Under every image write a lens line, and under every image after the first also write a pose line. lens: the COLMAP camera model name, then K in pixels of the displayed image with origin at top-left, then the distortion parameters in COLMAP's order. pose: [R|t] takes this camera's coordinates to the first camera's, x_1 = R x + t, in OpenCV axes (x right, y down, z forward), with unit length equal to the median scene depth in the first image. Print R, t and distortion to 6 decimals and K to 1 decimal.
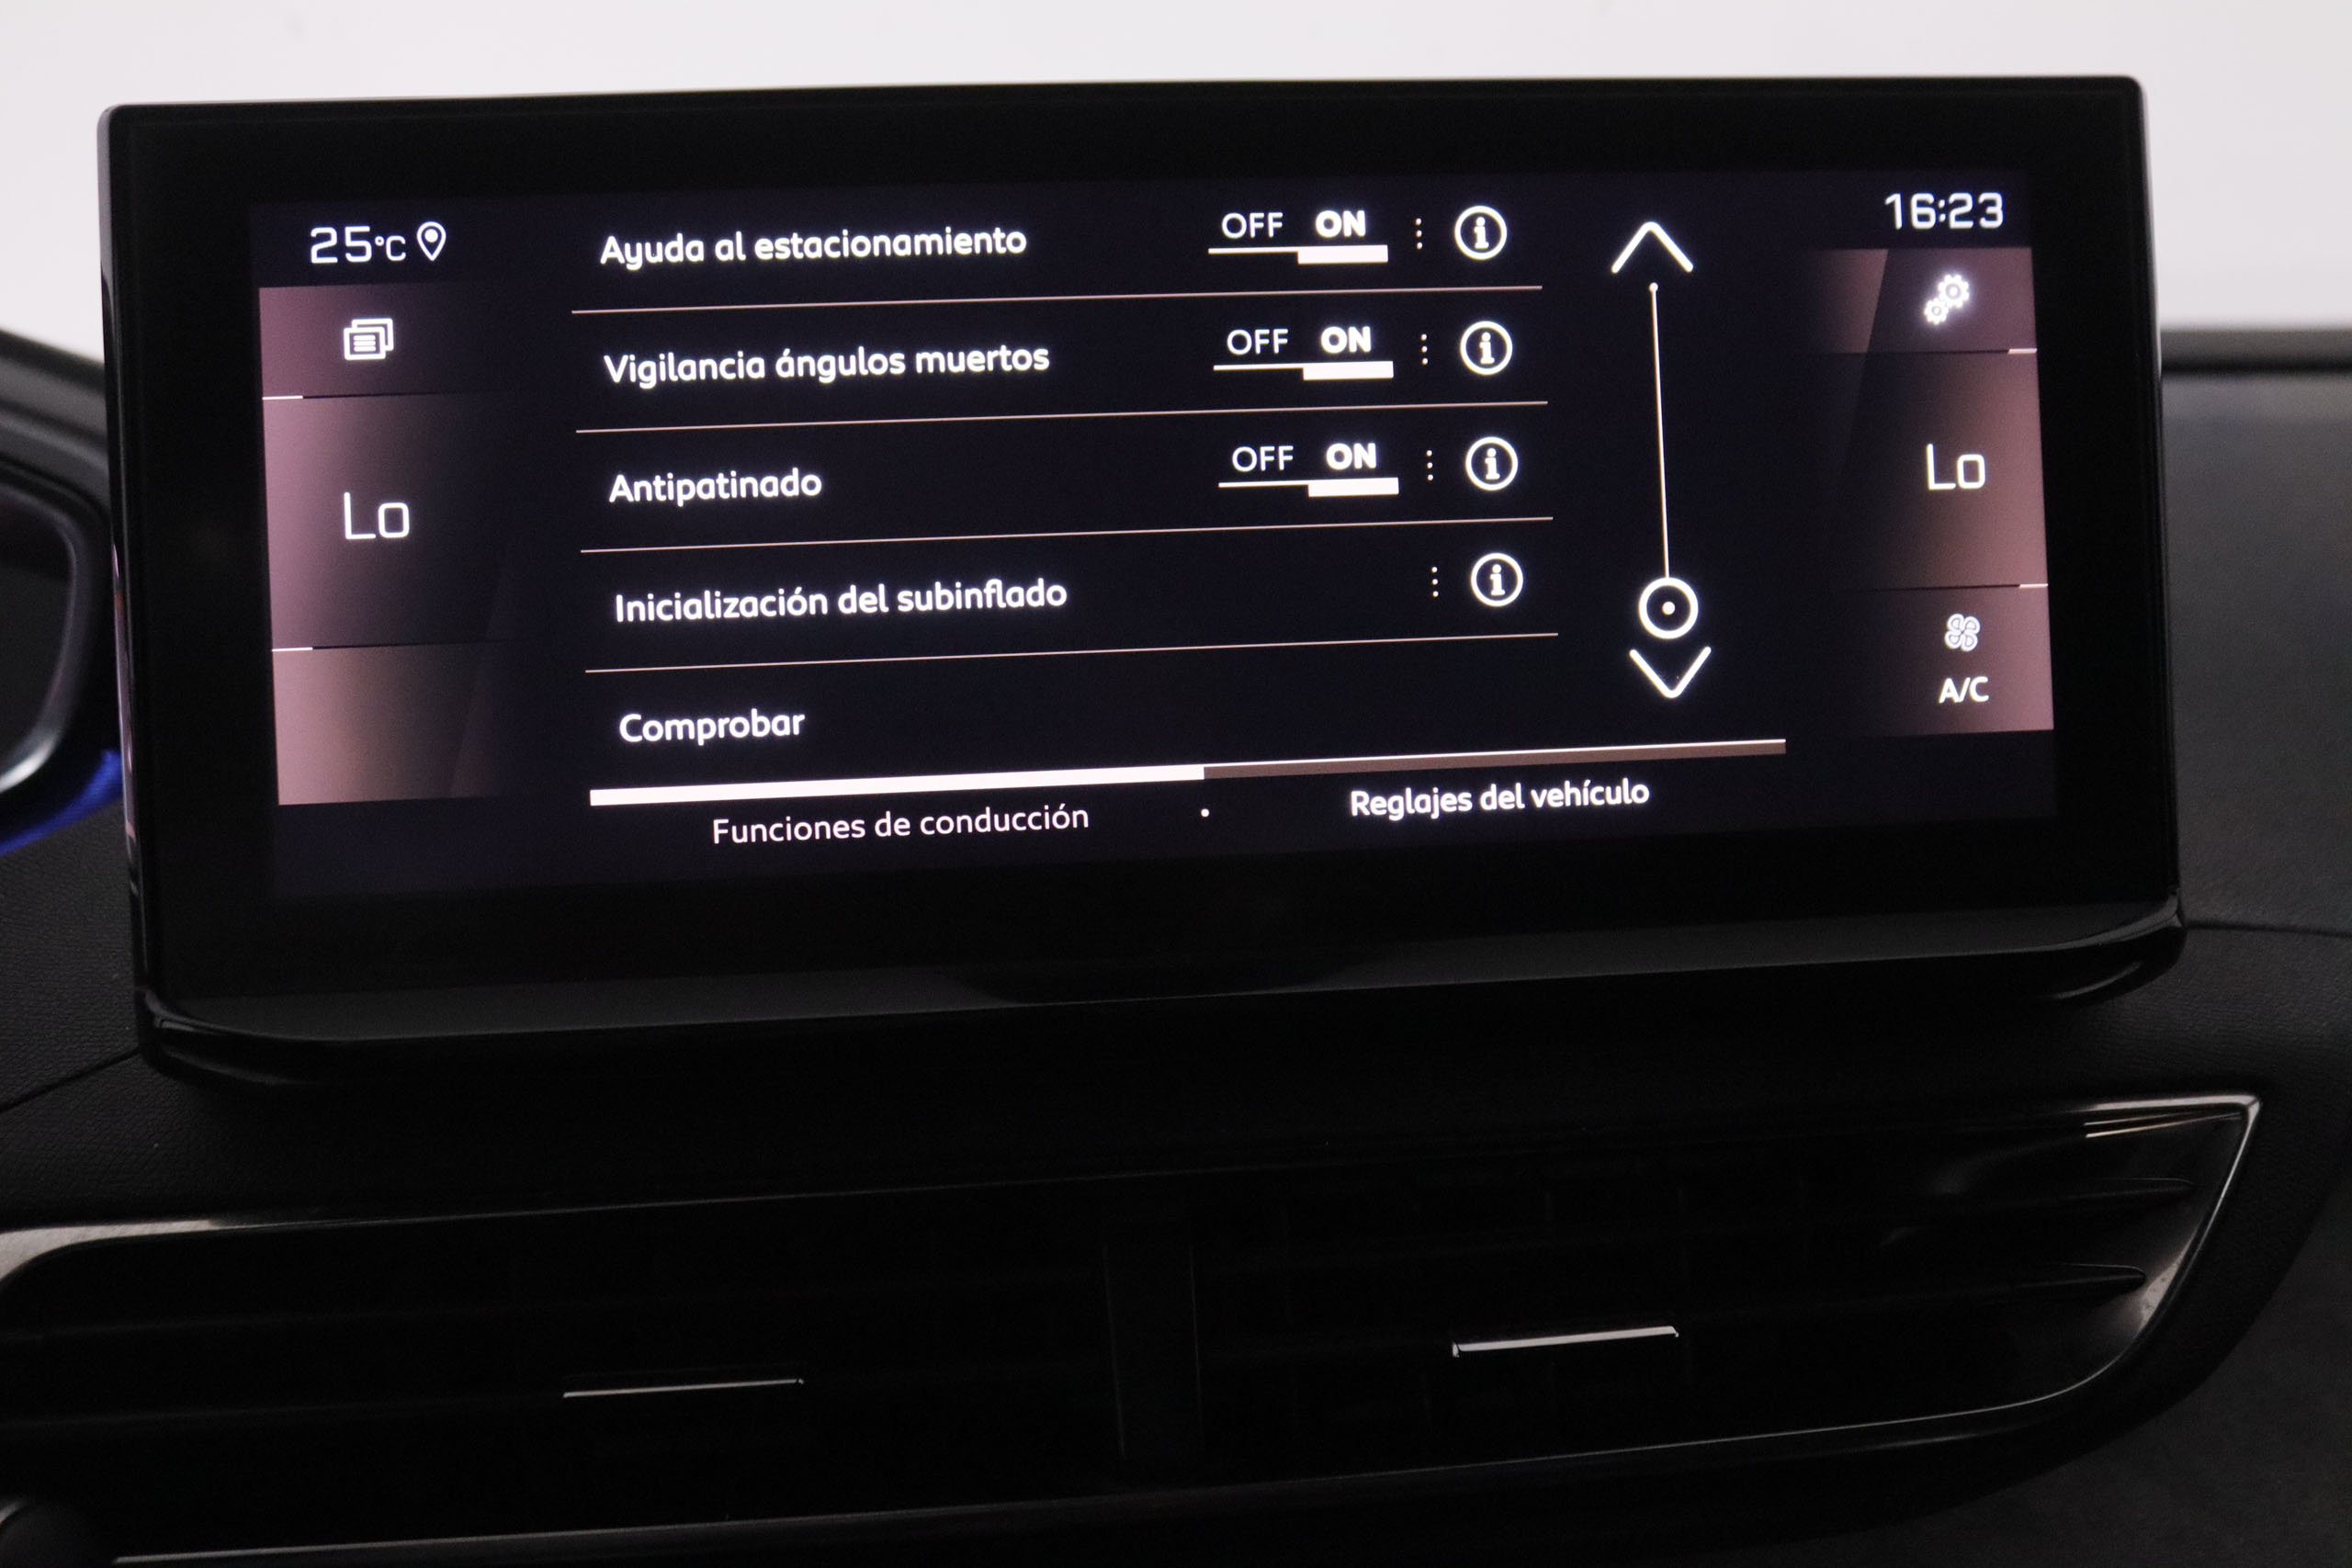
lens RADIAL K [[2564.1, 0, 1193.9], [0, 2564.1, 798.1], [0, 0, 1]] dist [-0.065342, 0.000000]
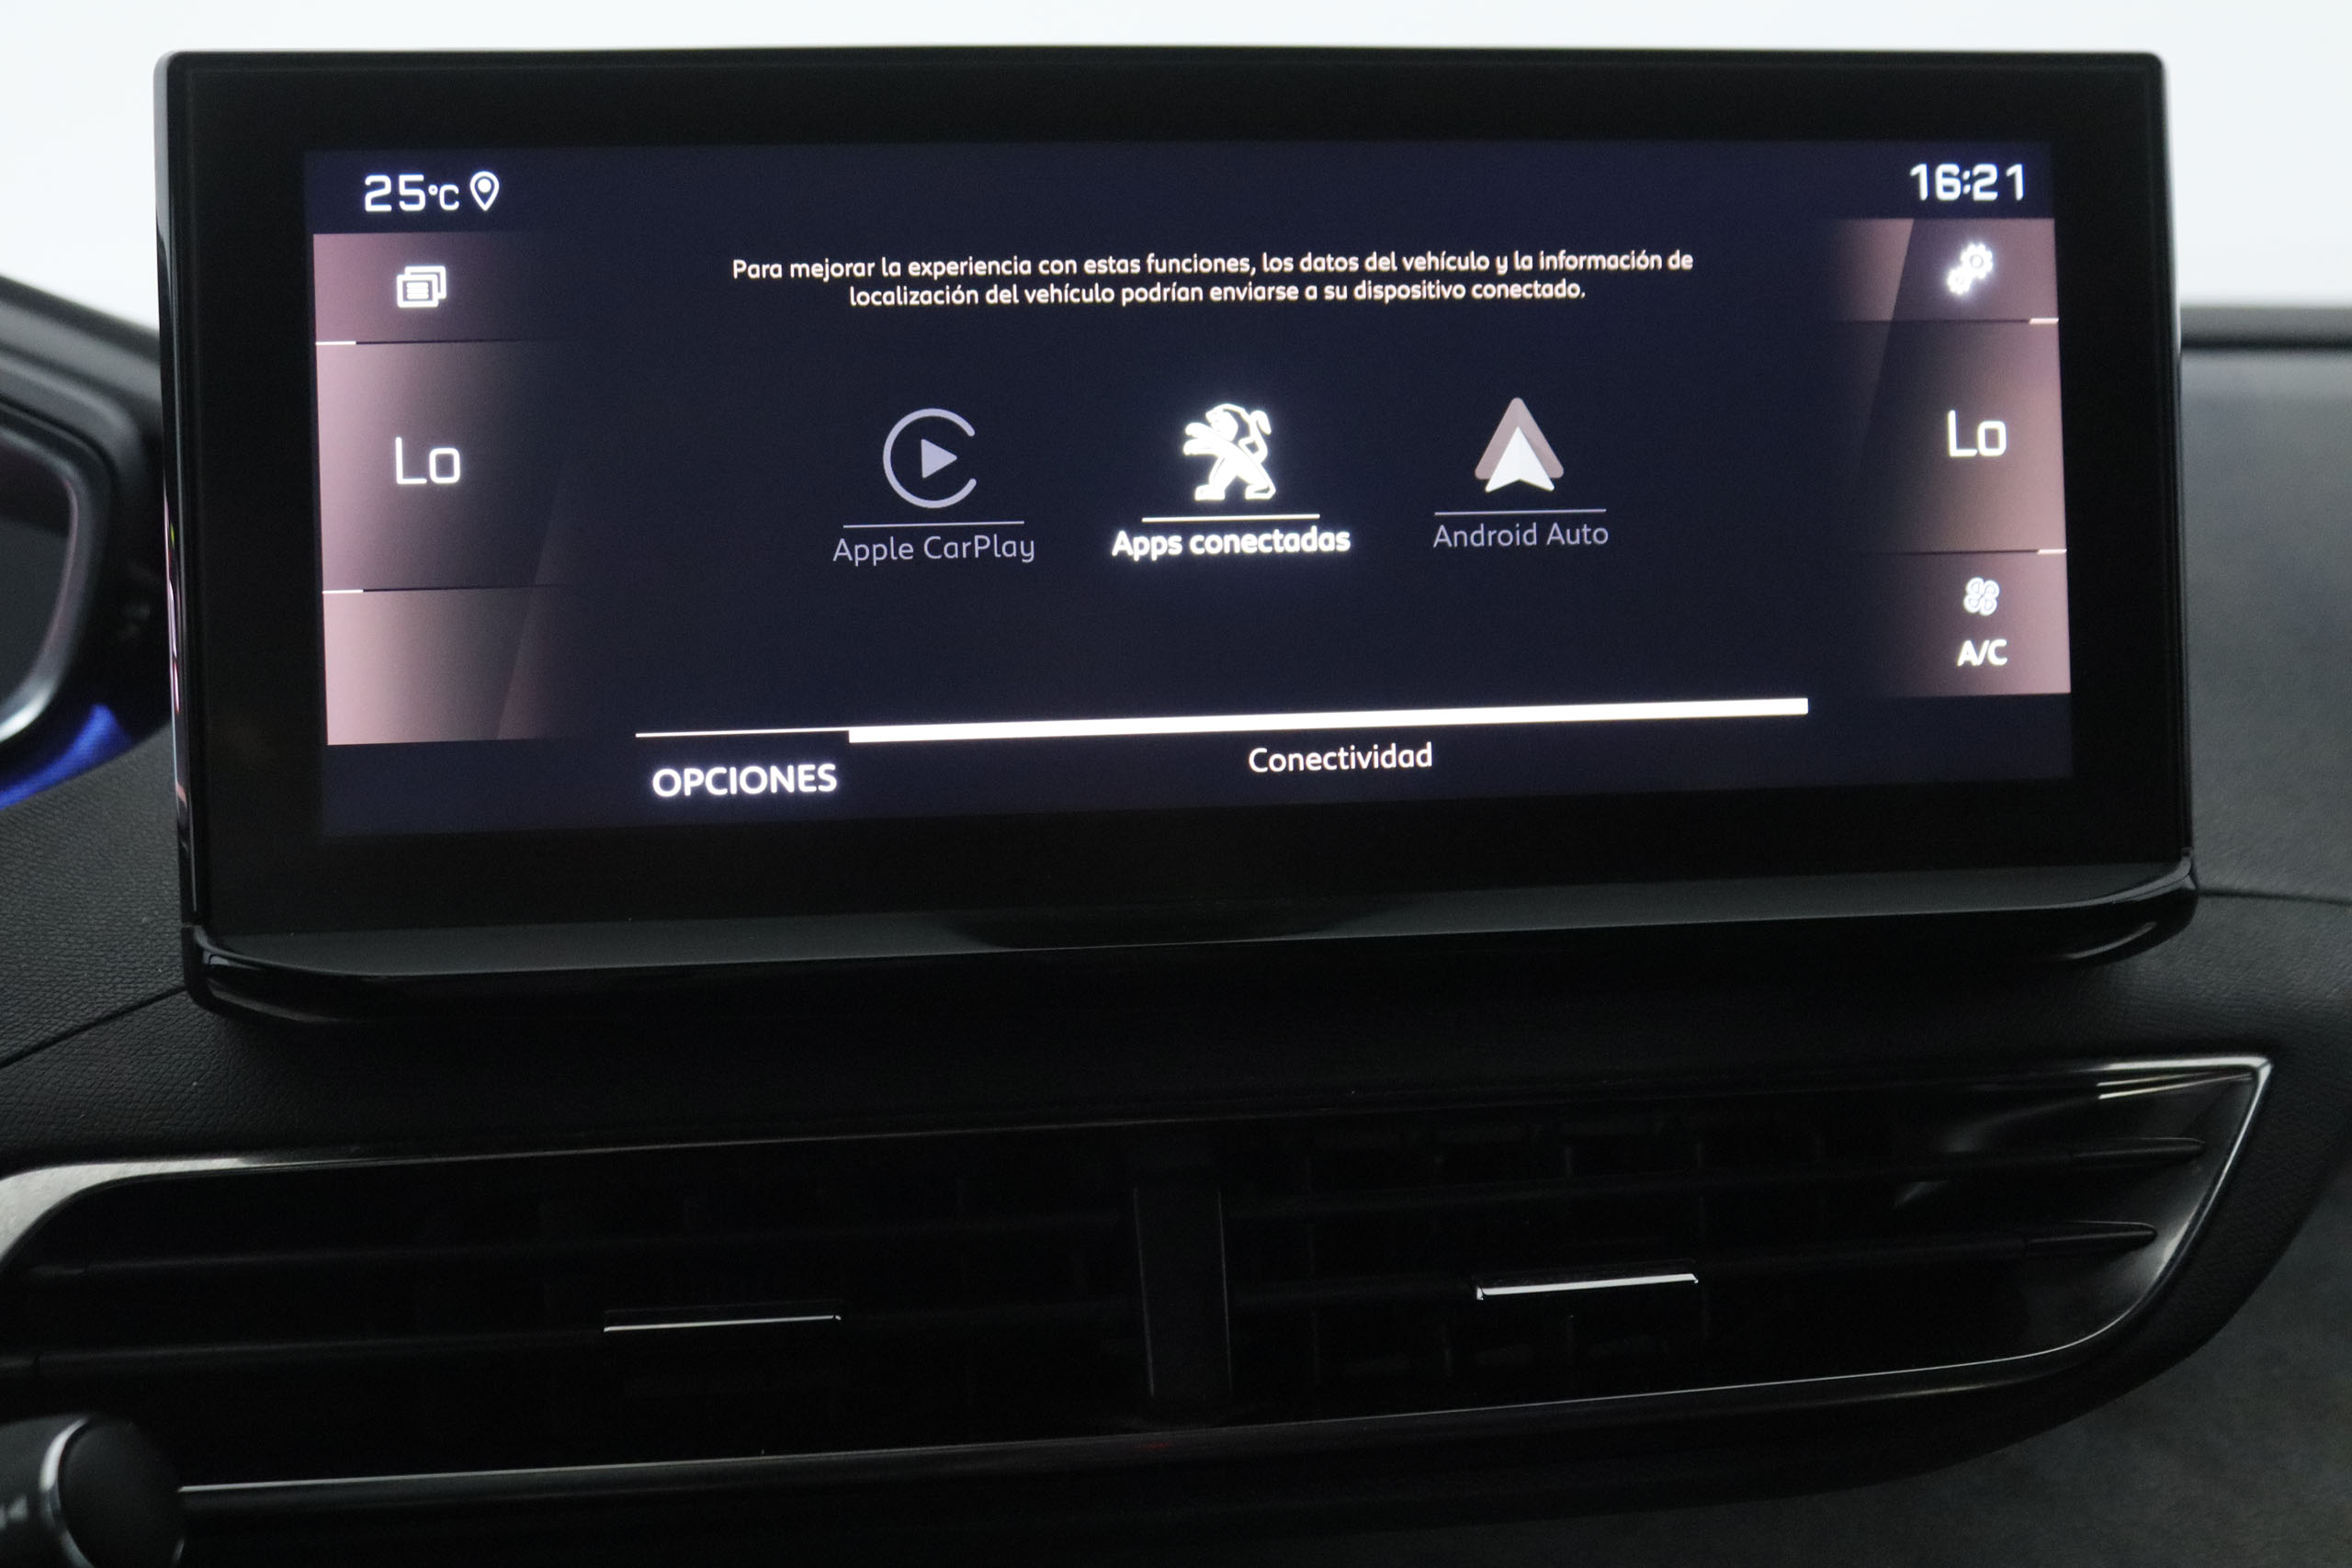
lens RADIAL K [[2783.5, 0, 1169.7], [0, 2783.5, 761.1], [0, 0, 1]] dist [-0.047305, 0.000000]
pose [[0.999827, 0.011498, 0.014606, -0.039213], [-0.011429, 0.999923, -0.004832, 0.010179], [-0.014660, 0.004664, 0.999882, -0.105067]]
